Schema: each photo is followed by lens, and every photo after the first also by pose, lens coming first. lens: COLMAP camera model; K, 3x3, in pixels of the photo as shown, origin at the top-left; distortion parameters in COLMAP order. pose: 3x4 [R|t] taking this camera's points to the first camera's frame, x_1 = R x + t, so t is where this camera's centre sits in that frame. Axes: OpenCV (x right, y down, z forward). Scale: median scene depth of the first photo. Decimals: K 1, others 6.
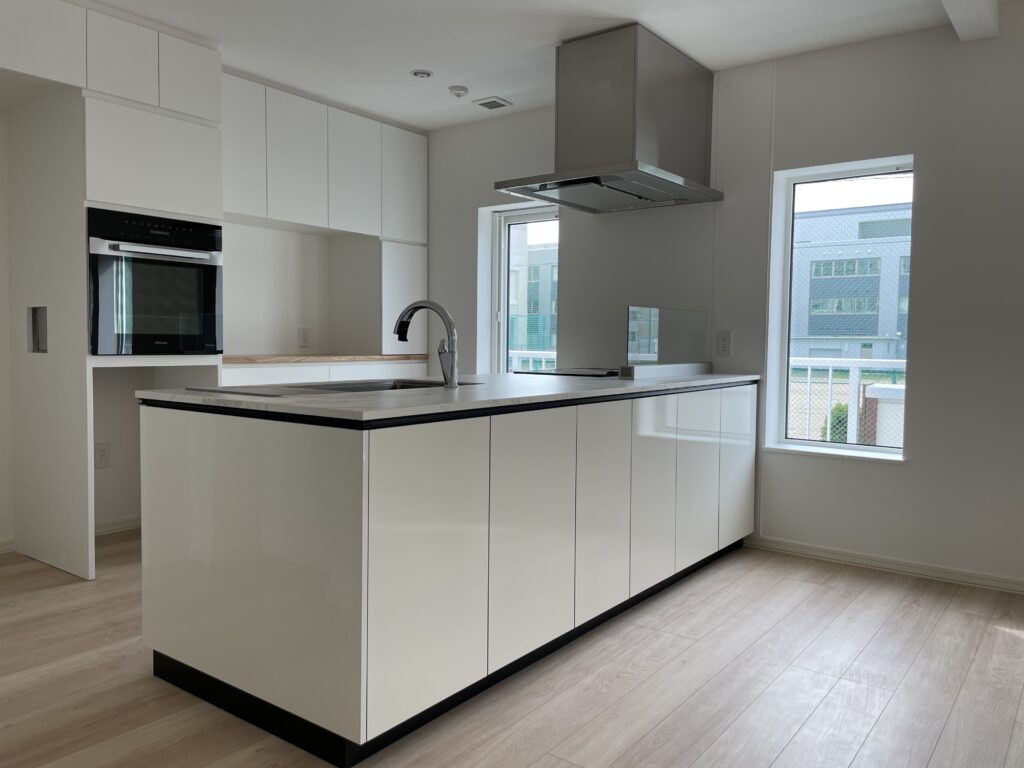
lens RADIAL K [[779.7, 0, 512.0], [0, 779.7, 384.0], [0, 0, 1]] dist [0.107411, -0.137329]
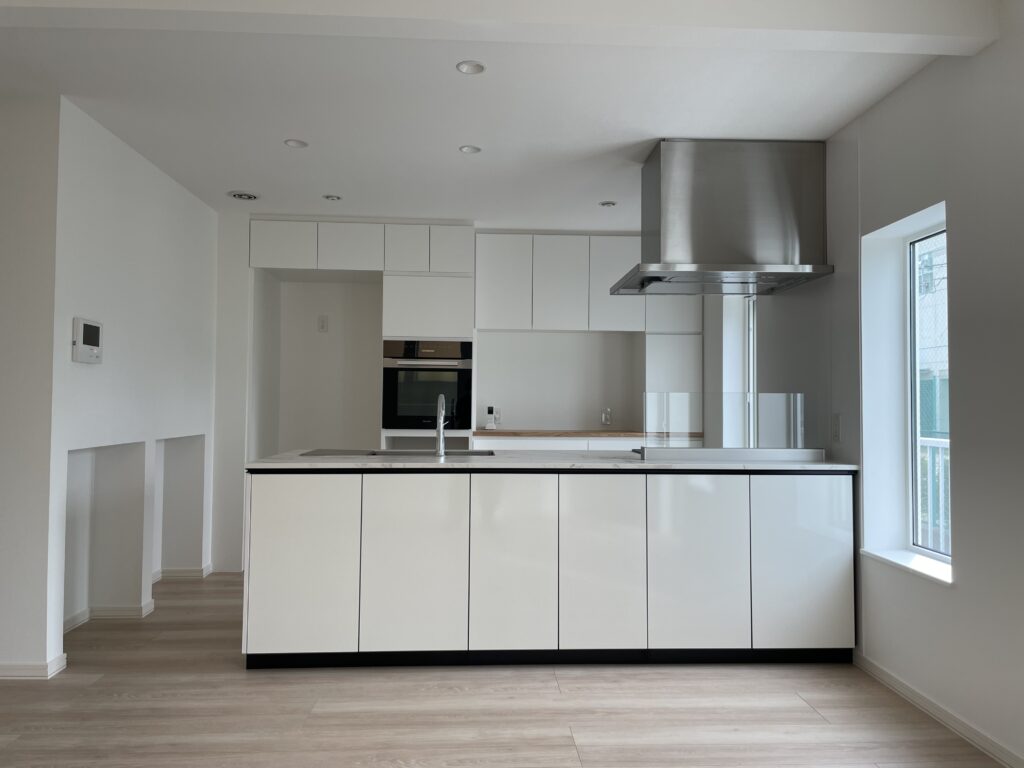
lens RADIAL K [[779.7, 0, 512.0], [0, 779.7, 384.0], [0, 0, 1]] dist [0.107411, -0.137329]
pose [[0.639273, -0.026477, -0.768524, 0.802188], [-0.044935, 0.996413, -0.071706, -0.022185], [0.767666, 0.080374, 0.635790, 0.149251]]
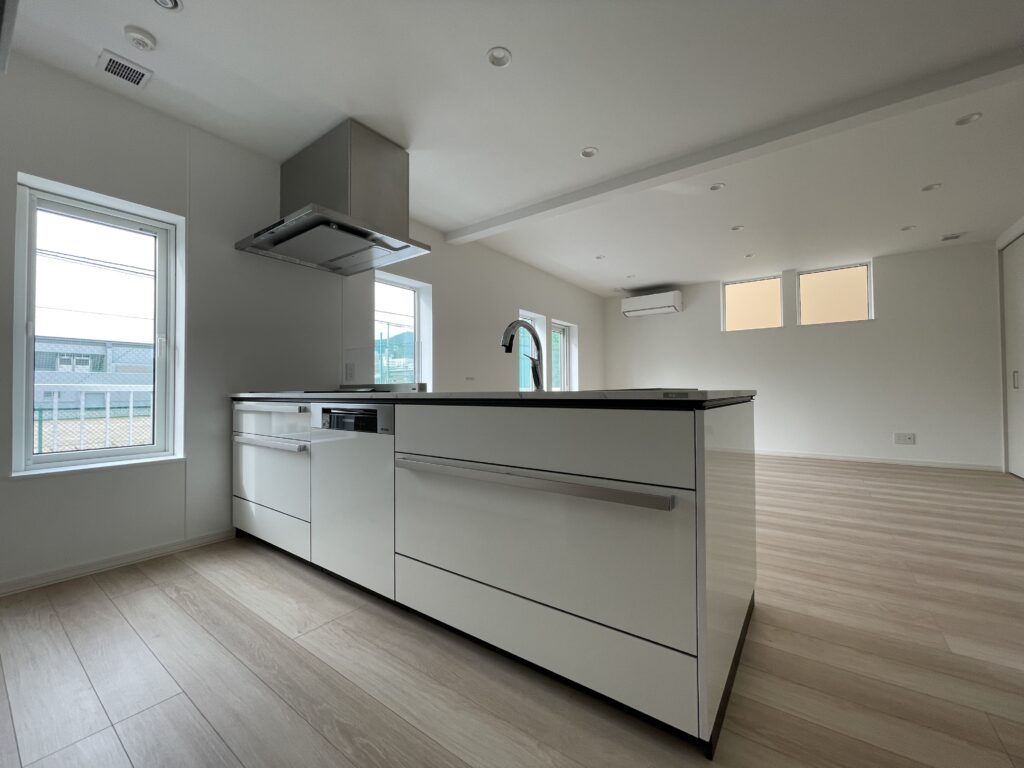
lens RADIAL K [[410.6, 0, 512.0], [0, 410.6, 384.0], [0, 0, 1]] dist [0.010521, 0.000046]
pose [[-0.013580, 0.005709, 0.999891, -0.565210], [0.068215, 0.997659, -0.004770, -0.005317], [-0.997578, 0.068143, -0.013938, 0.779534]]
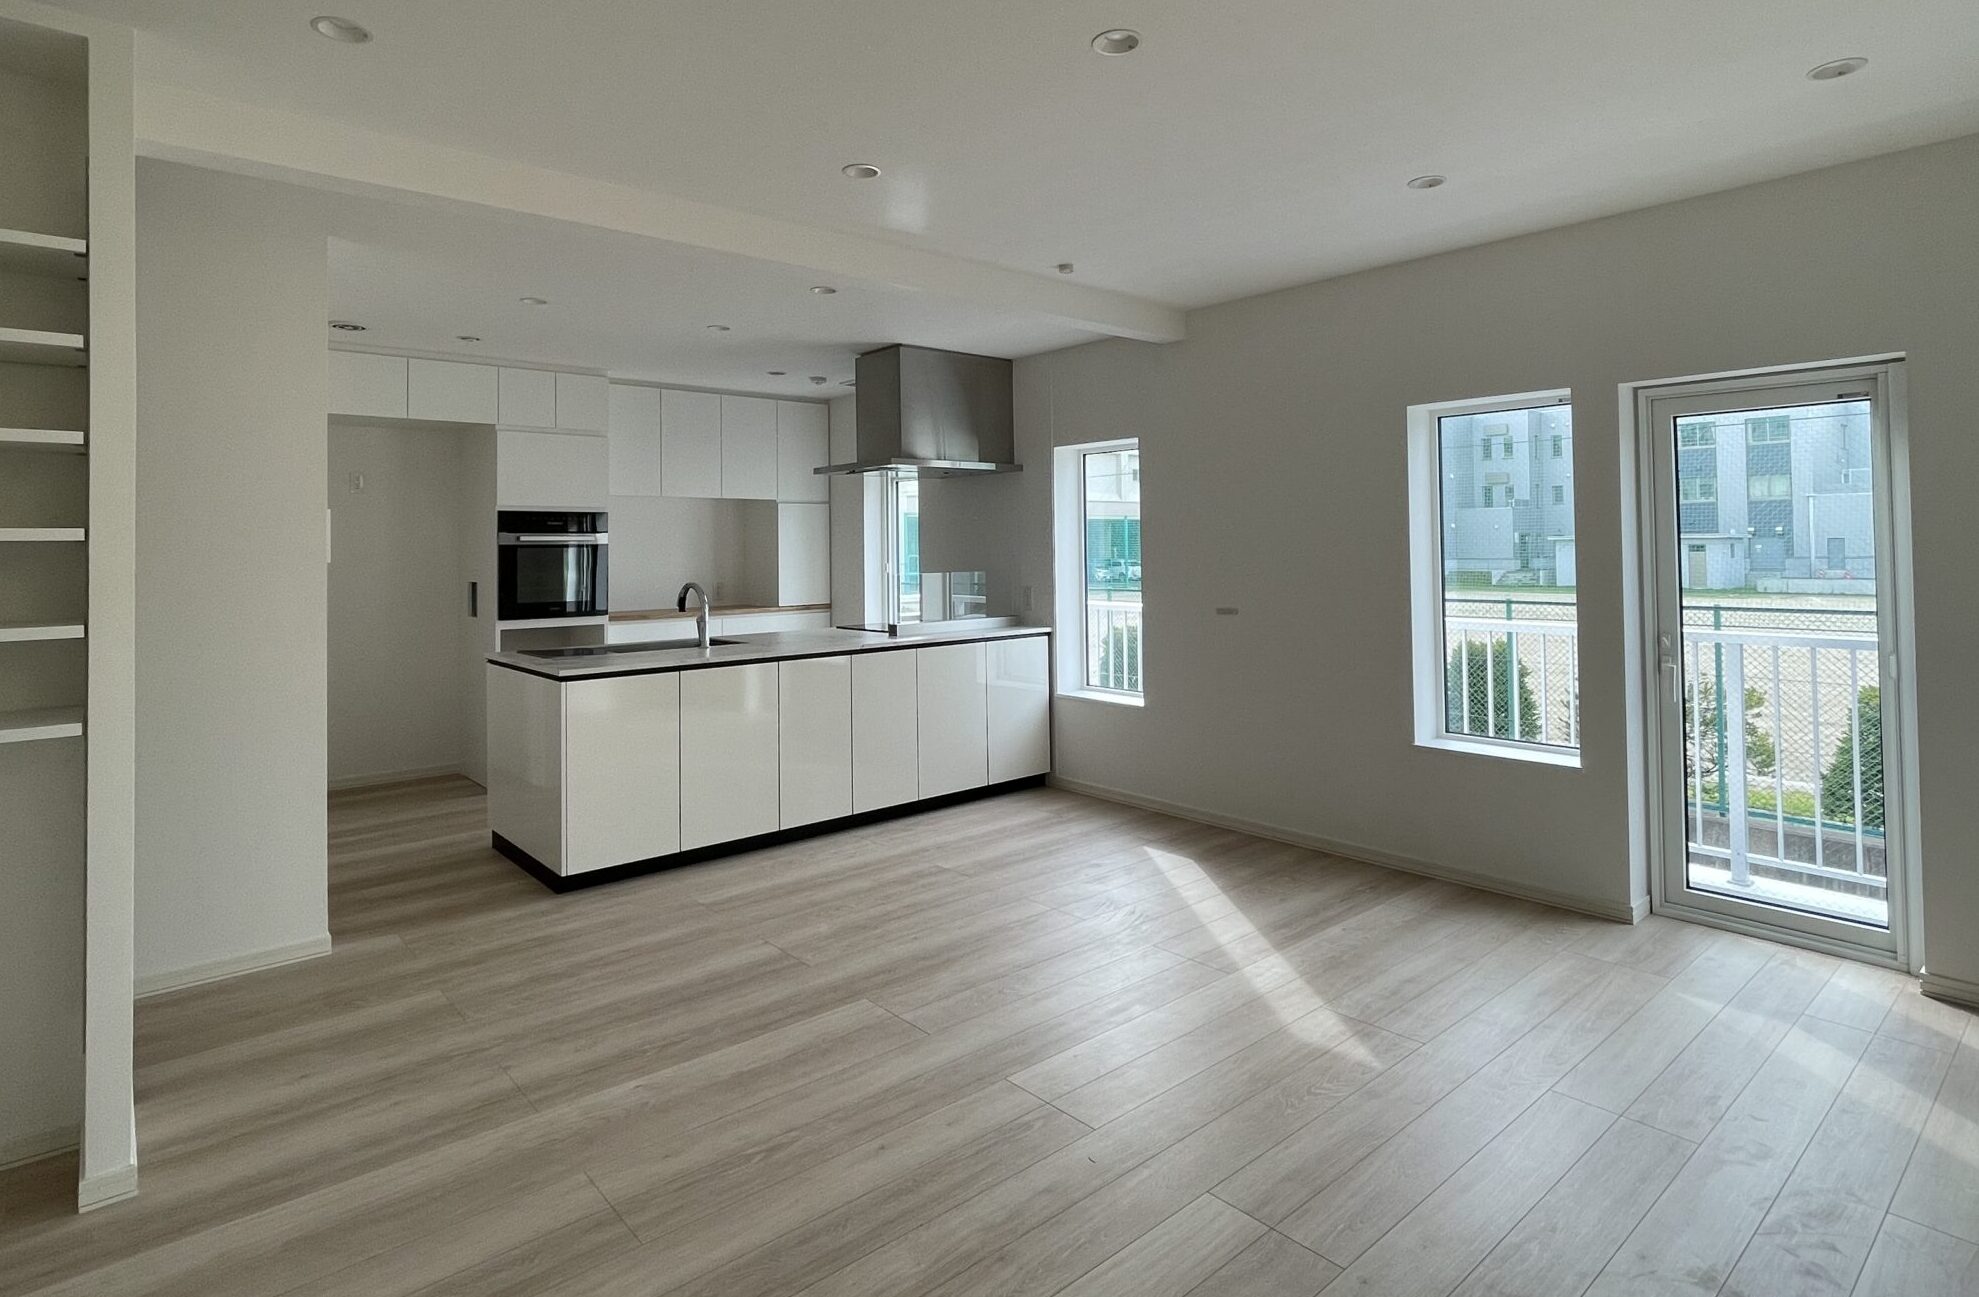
lens RADIAL K [[1034.3, 0, 1003.0], [0, 1034.3, 527.6], [0, 0, 1]] dist [0.001919, 0.000006]
pose [[0.979385, -0.027564, -0.200113, 0.582238], [0.012109, 0.996876, -0.078047, -0.041345], [0.201639, 0.074015, 0.976659, -0.478230]]
